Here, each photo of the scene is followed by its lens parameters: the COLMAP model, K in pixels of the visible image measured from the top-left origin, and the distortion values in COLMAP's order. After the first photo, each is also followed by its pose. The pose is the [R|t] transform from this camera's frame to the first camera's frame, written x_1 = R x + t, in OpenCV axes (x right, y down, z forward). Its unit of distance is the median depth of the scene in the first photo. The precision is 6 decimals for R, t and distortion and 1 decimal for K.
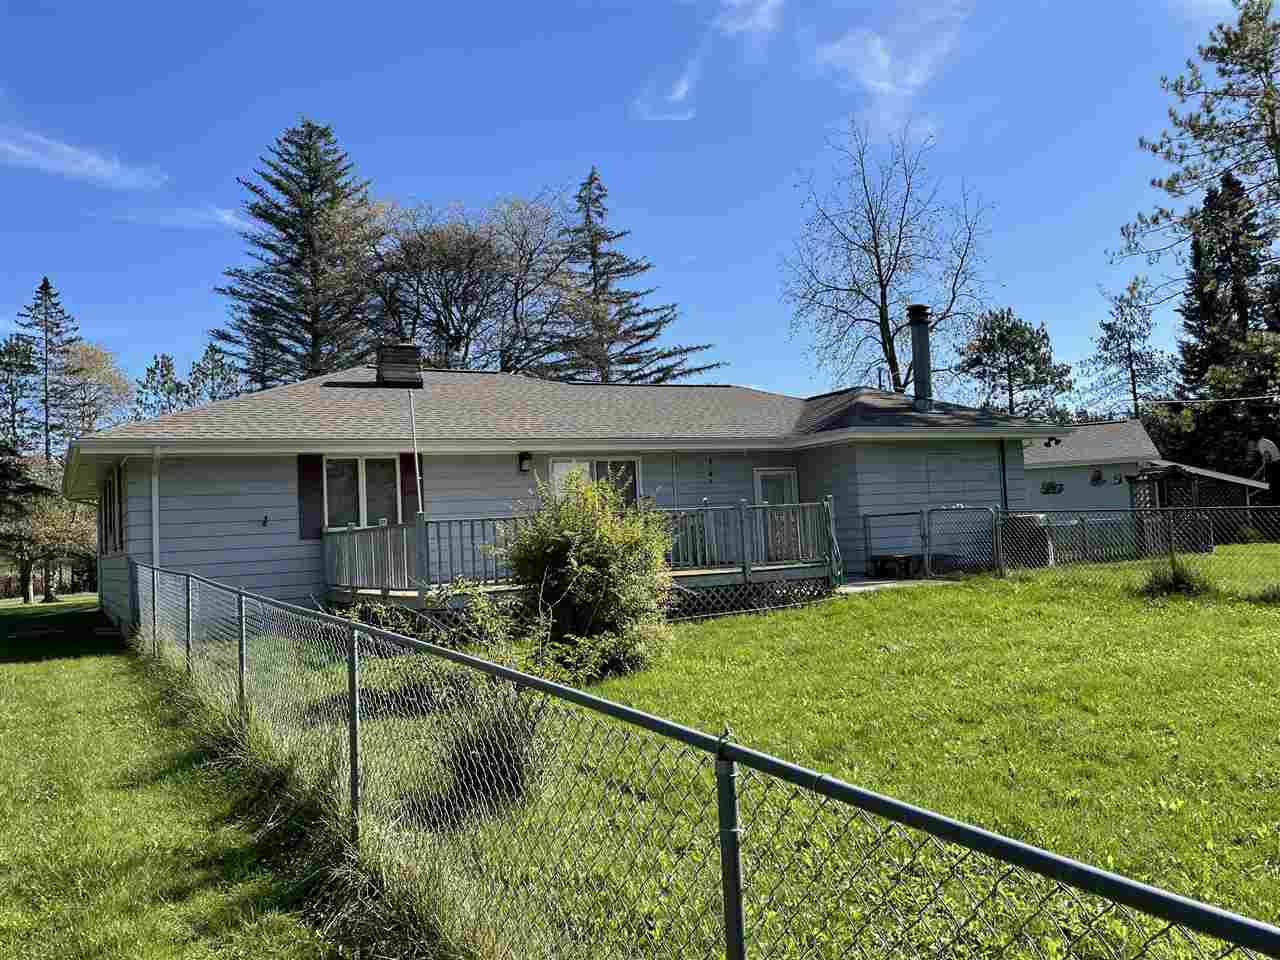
lens RADIAL K [[1076.7, 0, 640.8], [0, 1076.7, 483.6], [0, 0, 1]] dist [0.003111, -0.000310]
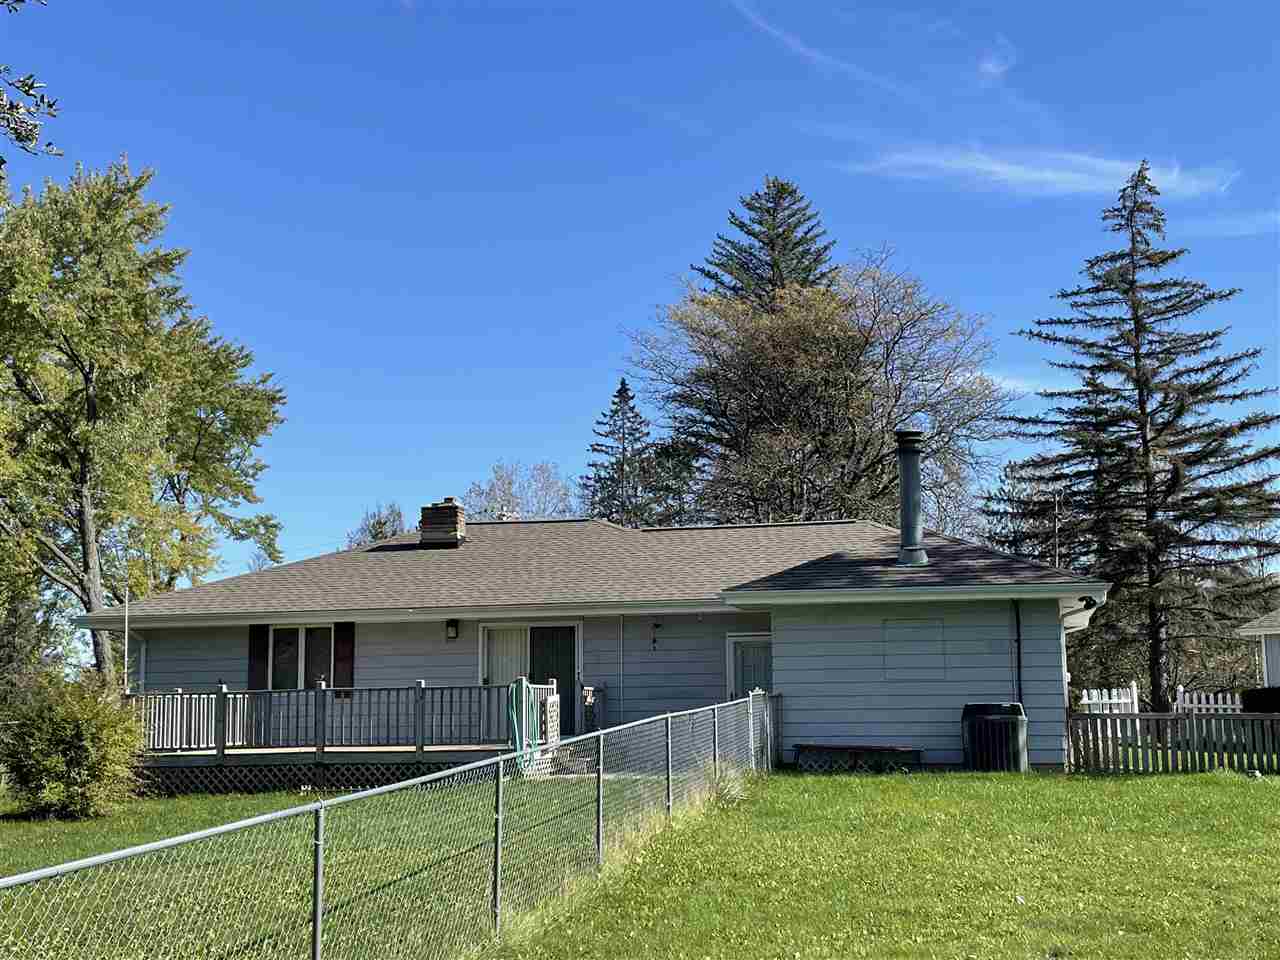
lens RADIAL K [[1674.2, 0, 639.1], [0, 1674.2, 477.3], [0, 0, 1]] dist [0.067687, 0.000000]
pose [[0.741957, -0.048564, -0.668687, 0.961708], [0.007184, 0.997892, -0.064502, -0.053298], [0.670409, 0.043054, 0.740741, -0.030052]]
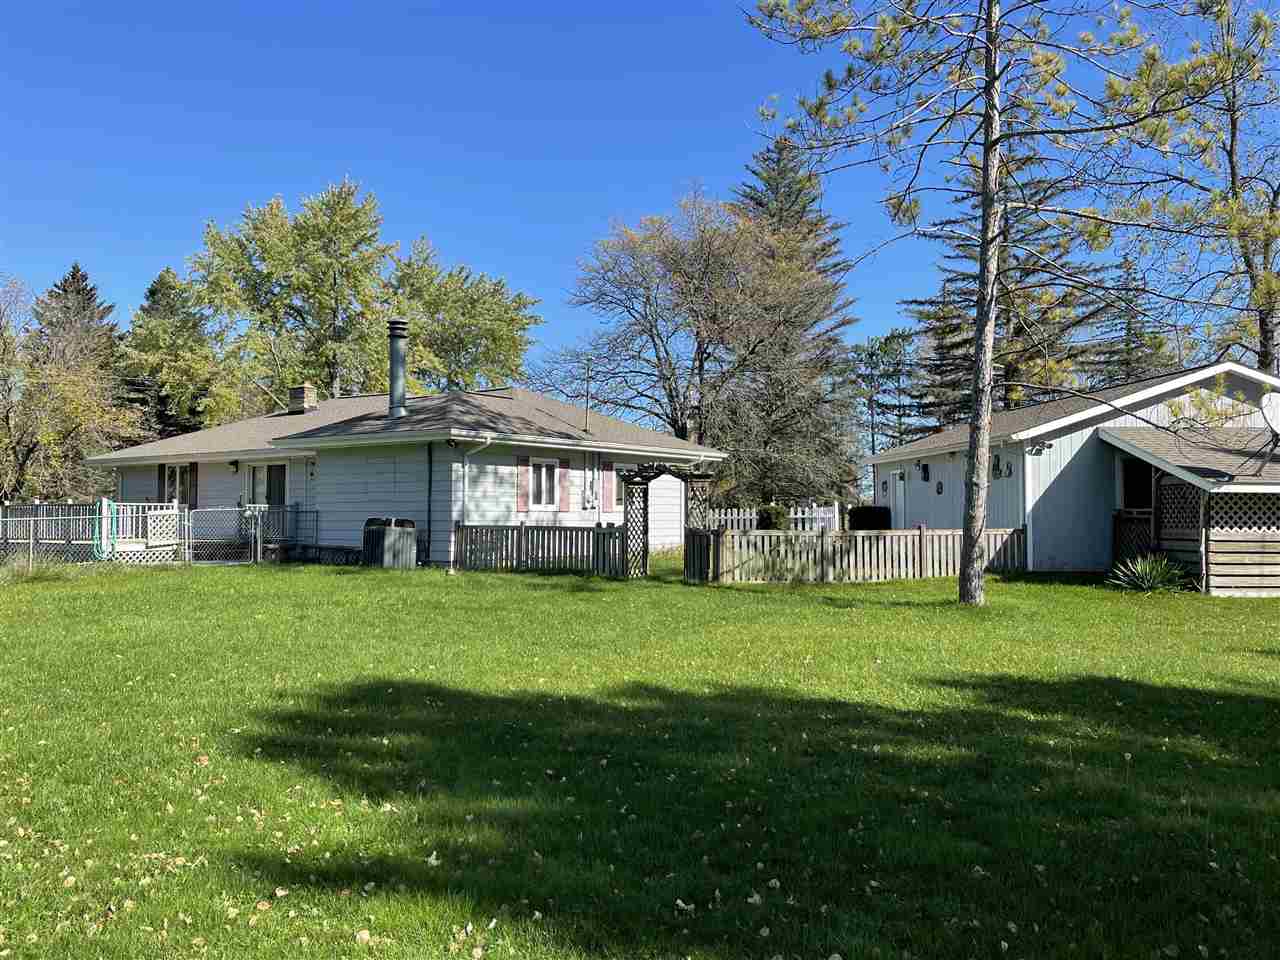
lens RADIAL K [[1075.3, 0, 641.5], [0, 1075.3, 478.3], [0, 0, 1]] dist [0.004405, 0.000958]
pose [[0.415574, 0.019304, -0.909355, 1.411604], [0.028347, 0.999014, 0.034162, -0.035892], [0.909118, -0.039974, 0.414617, 0.809778]]
